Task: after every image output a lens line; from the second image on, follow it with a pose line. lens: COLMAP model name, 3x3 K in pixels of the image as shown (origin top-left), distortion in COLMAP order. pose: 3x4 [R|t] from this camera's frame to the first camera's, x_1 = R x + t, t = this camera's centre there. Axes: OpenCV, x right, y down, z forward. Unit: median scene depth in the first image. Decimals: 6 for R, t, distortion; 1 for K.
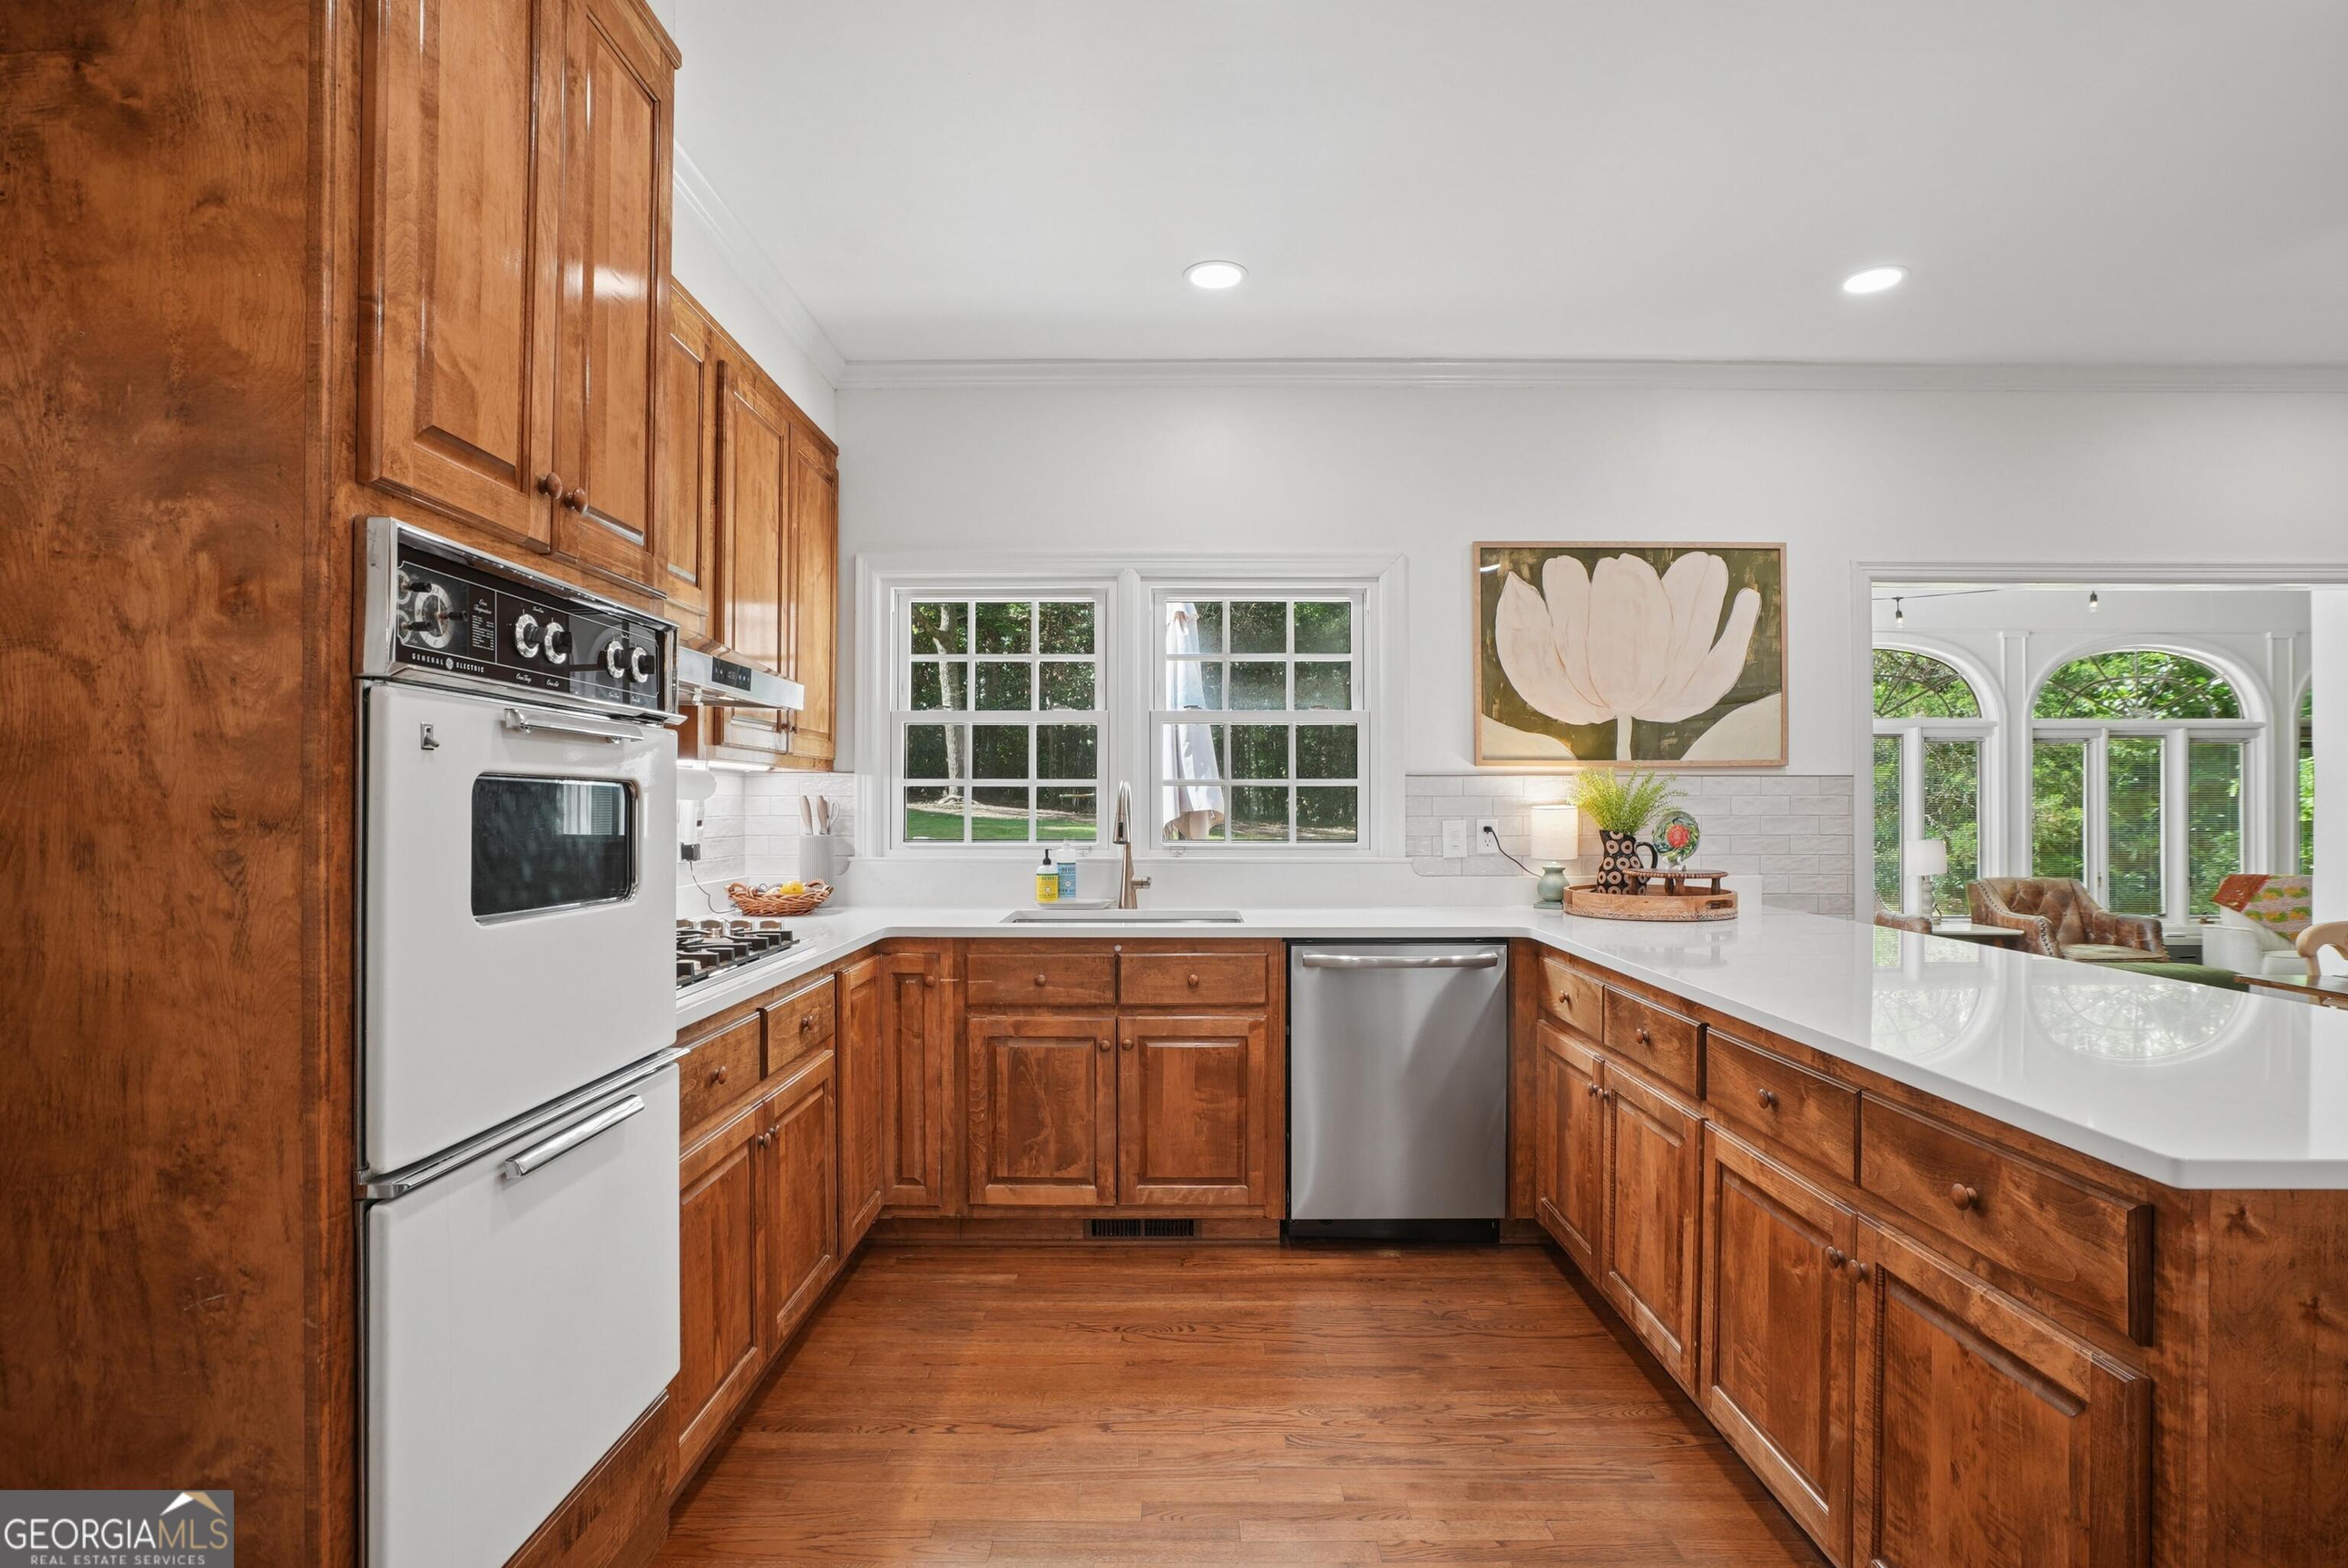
lens RADIAL K [[1175.5, 0, 1176.1], [0, 1175.5, 805.5], [0, 0, 1]] dist [-0.070249, 0.028191]
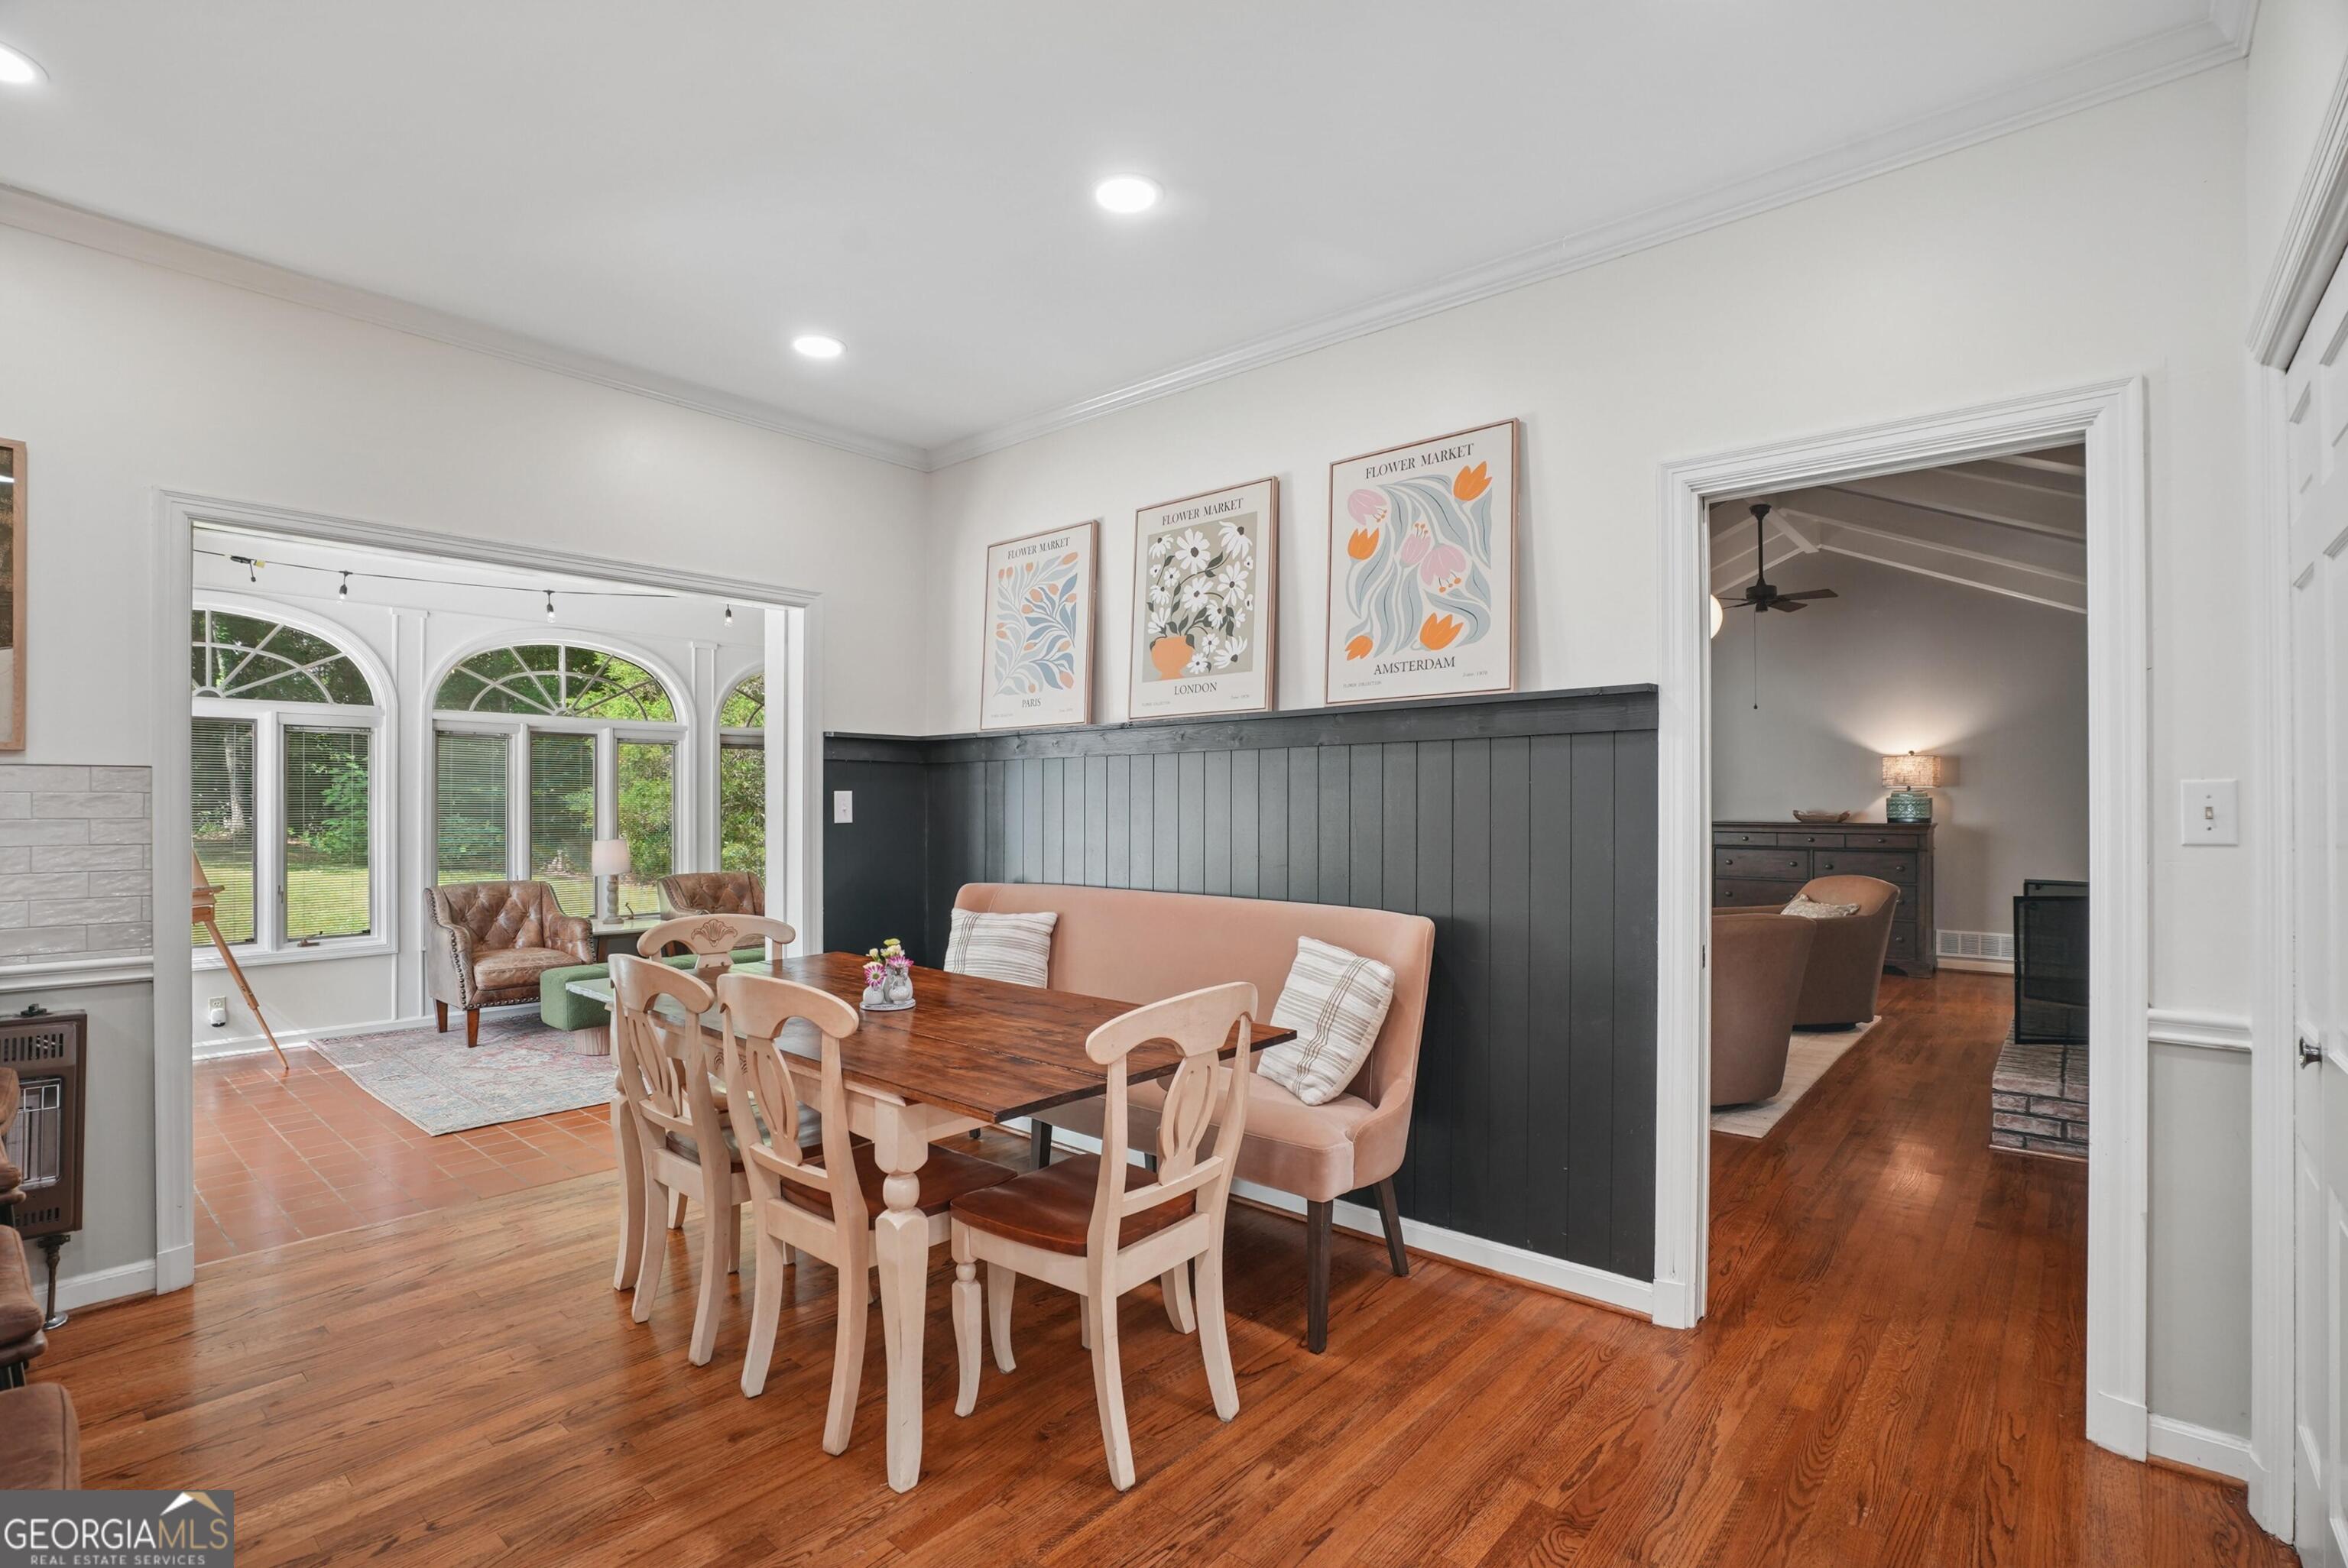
lens RADIAL K [[1078.5, 0, 1174.1], [0, 1078.5, 802.8], [0, 0, 1]] dist [-0.000339, -0.000094]
pose [[0.649360, 0.005294, 0.760462, 0.484591], [-0.004324, 0.999985, -0.003269, -0.002717], [-0.760468, -0.001166, 0.649374, 0.012464]]
